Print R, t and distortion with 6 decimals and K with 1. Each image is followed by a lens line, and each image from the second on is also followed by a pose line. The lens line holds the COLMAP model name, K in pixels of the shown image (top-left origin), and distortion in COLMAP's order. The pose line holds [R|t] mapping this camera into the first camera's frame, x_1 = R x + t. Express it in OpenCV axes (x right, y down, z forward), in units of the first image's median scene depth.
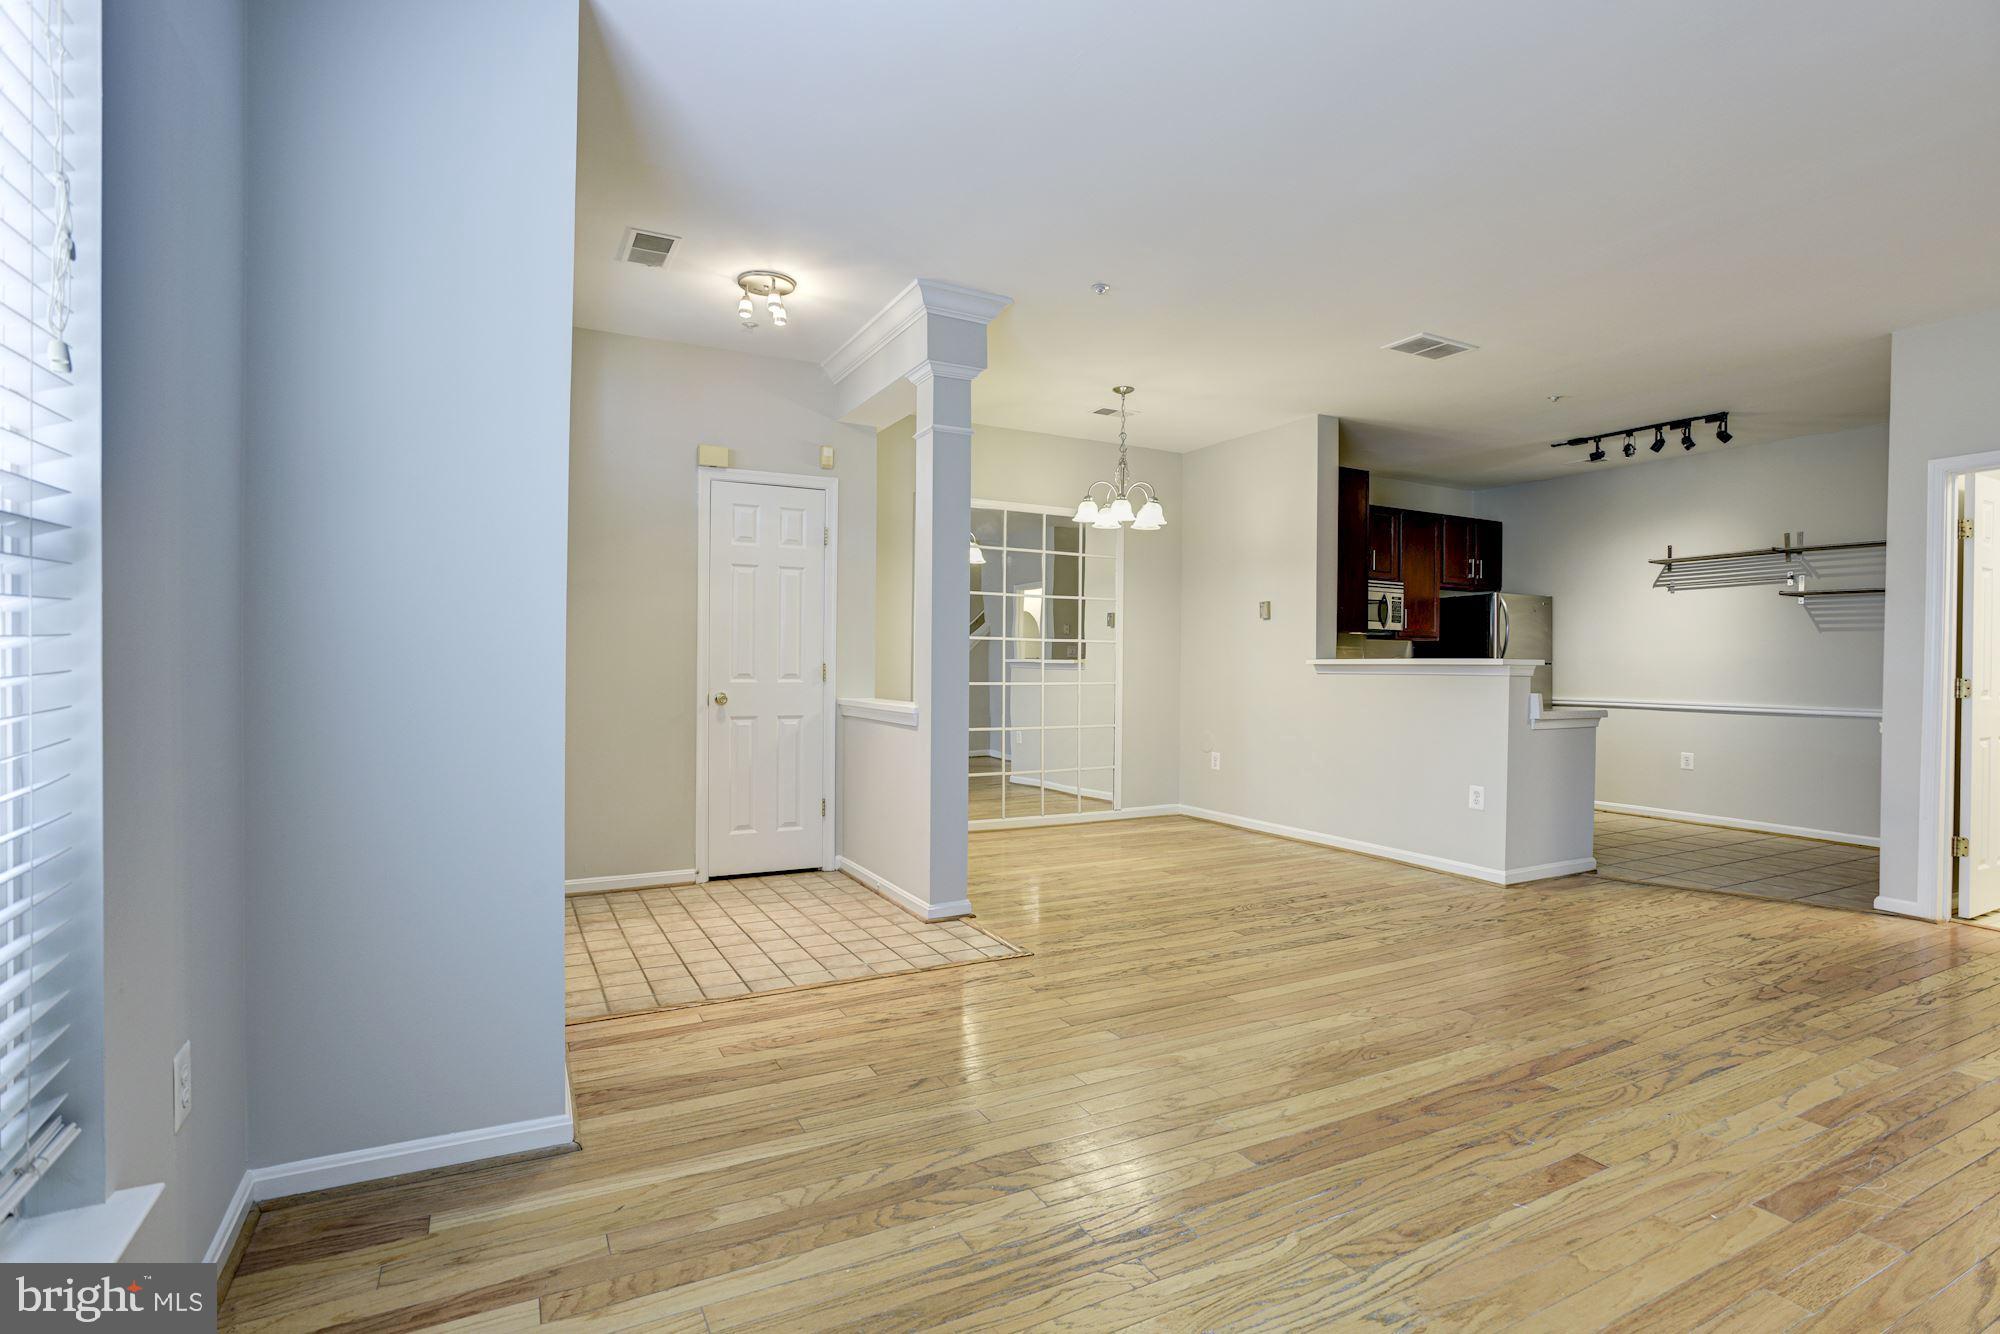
lens RADIAL K [[965.7, 0, 1002.3], [0, 965.7, 668.7], [0, 0, 1]] dist [-0.059504, 0.029338]
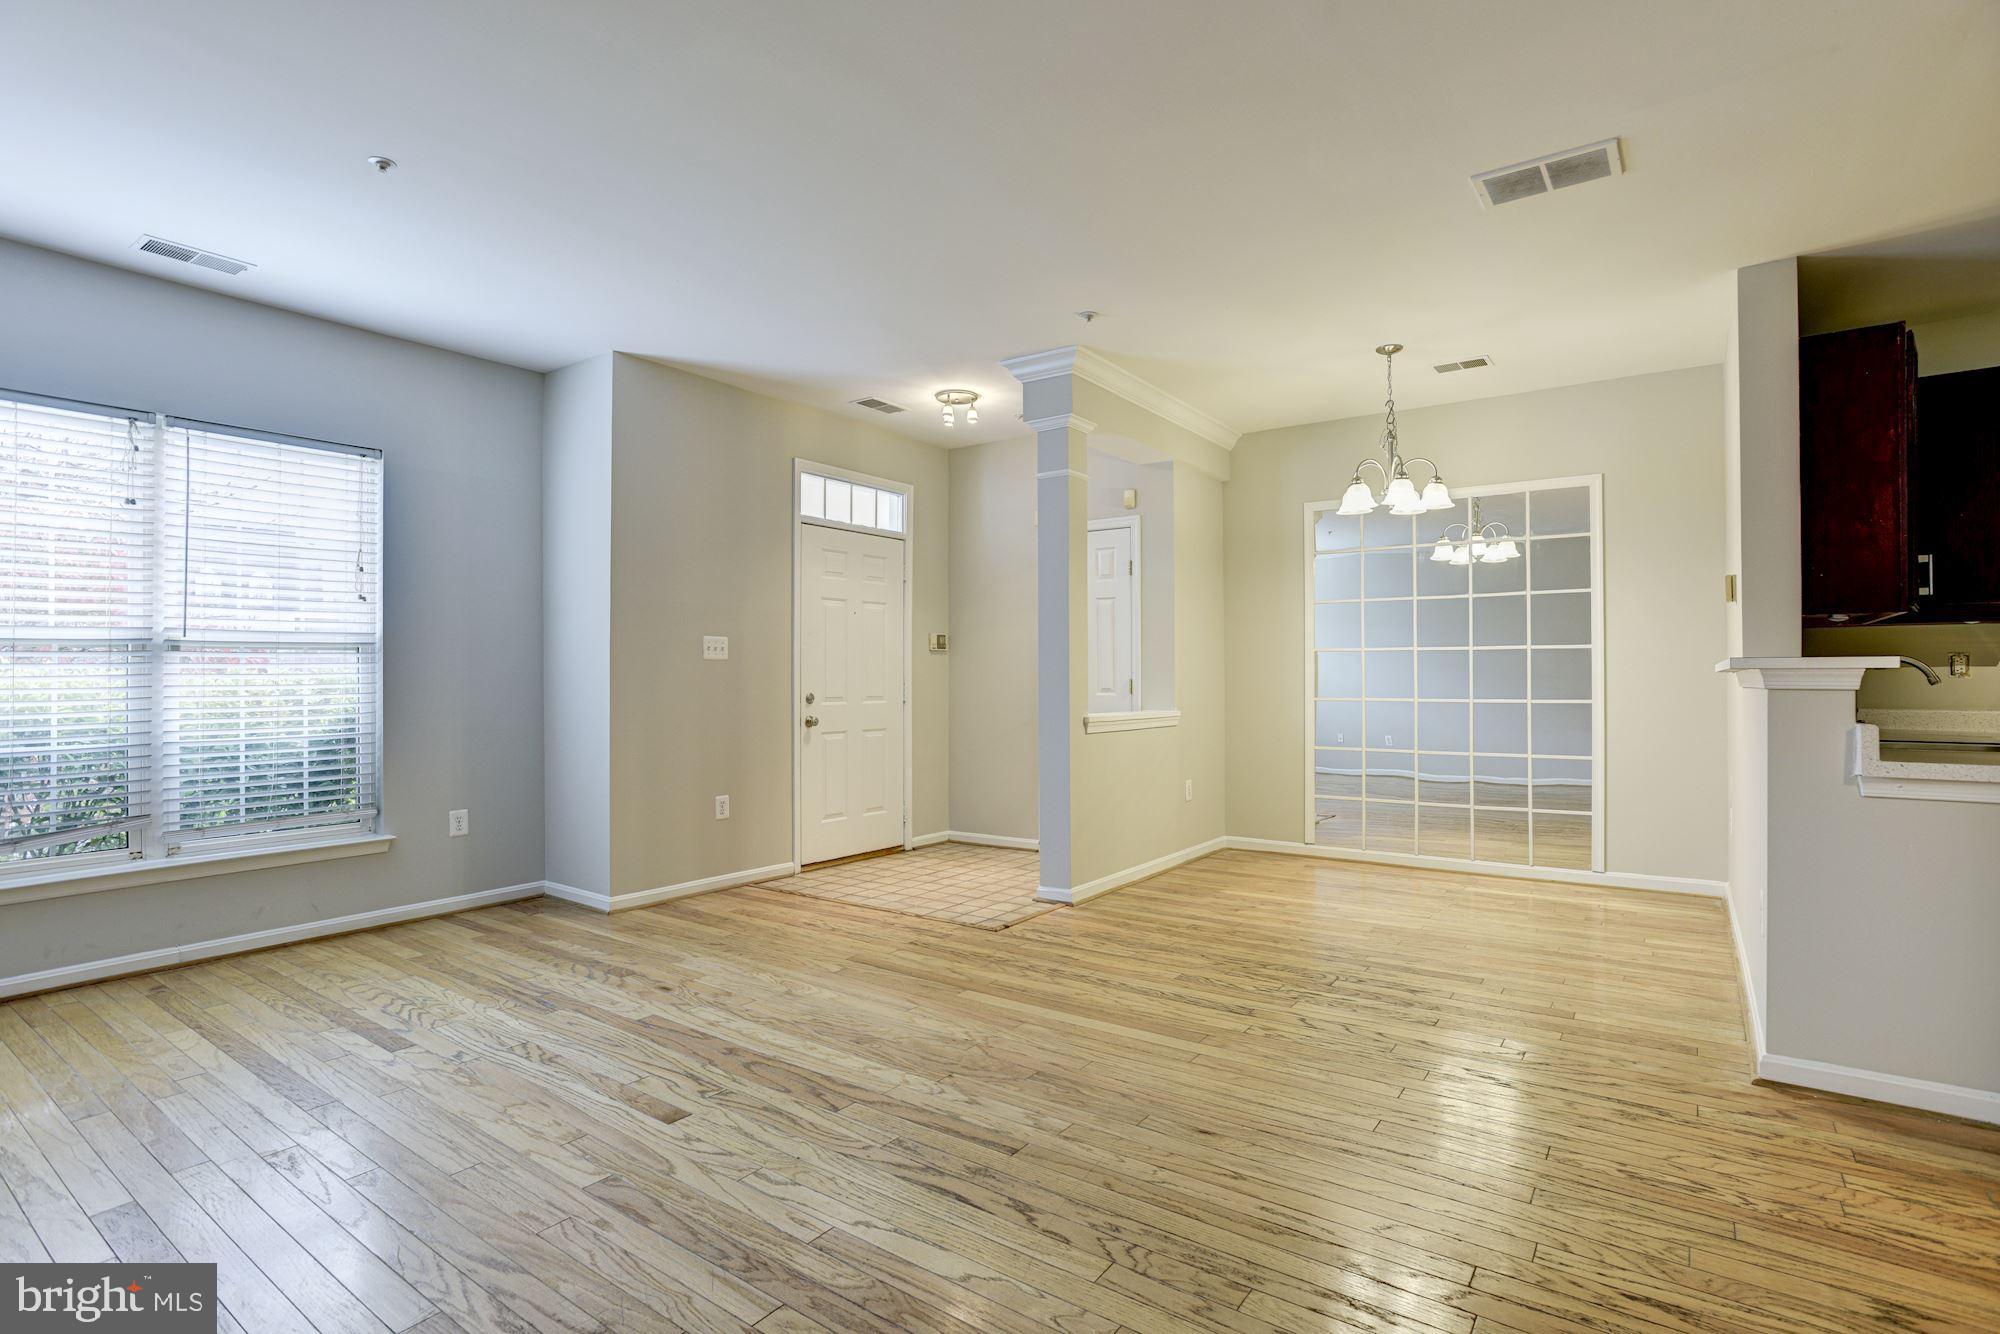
lens RADIAL K [[965.7, 0, 1002.3], [0, 965.7, 668.7], [0, 0, 1]] dist [-0.059504, 0.029338]
pose [[0.445598, -0.019924, -0.895012, 1.039582], [0.001081, 0.999764, -0.021718, 0.009197], [0.895233, 0.008710, 0.445514, 0.480038]]
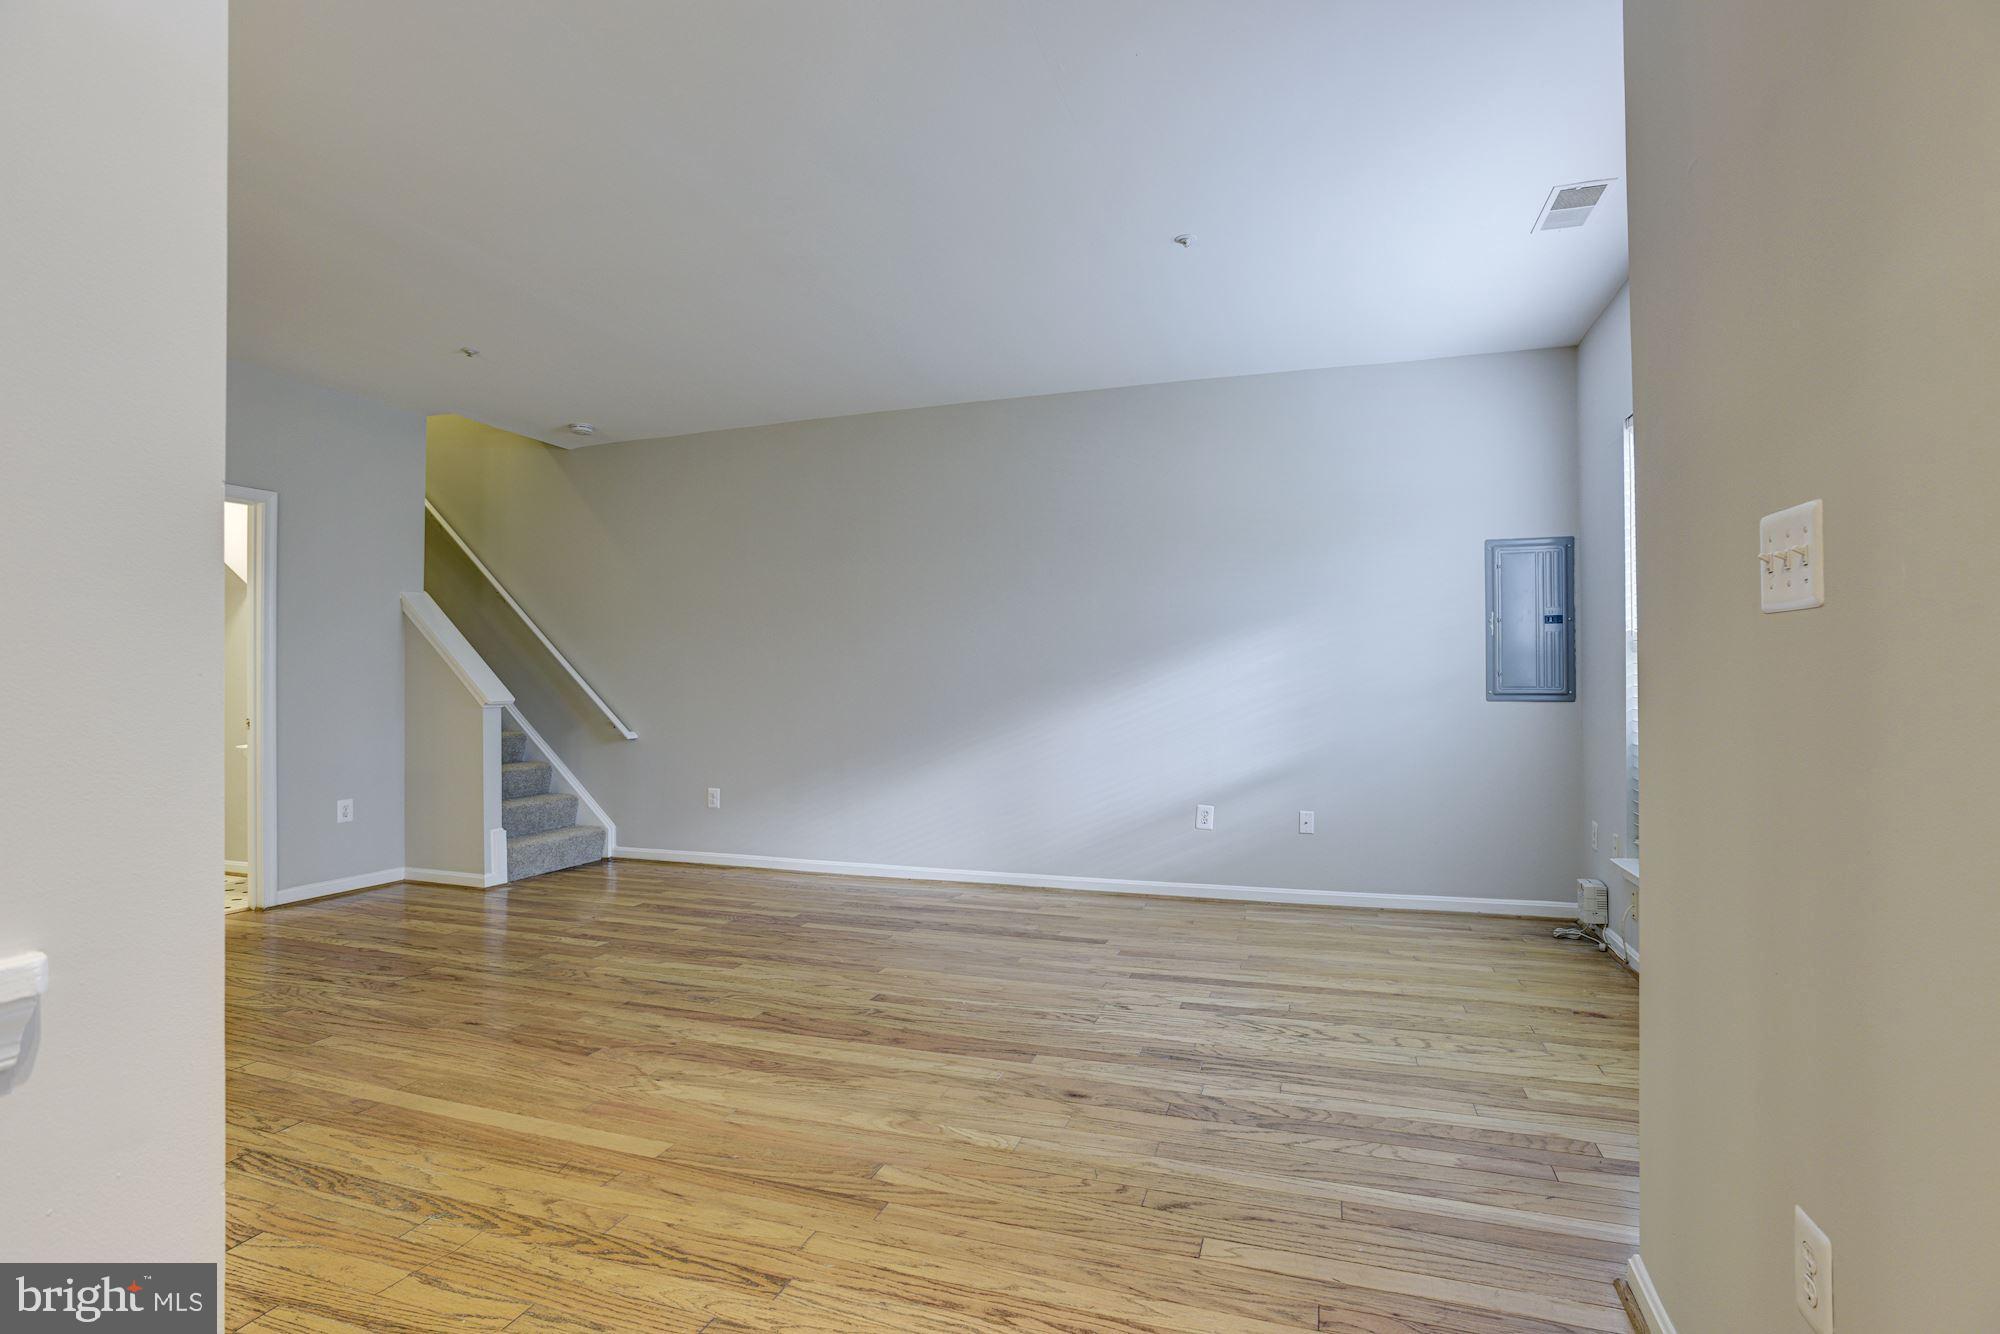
lens RADIAL K [[965.7, 0, 1002.3], [0, 965.7, 668.7], [0, 0, 1]] dist [-0.059504, 0.029338]
pose [[-0.688868, -0.000632, 0.724887, -0.382096], [0.003665, 0.999984, 0.004355, -0.015117], [-0.724878, 0.005657, -0.688854, 1.110406]]
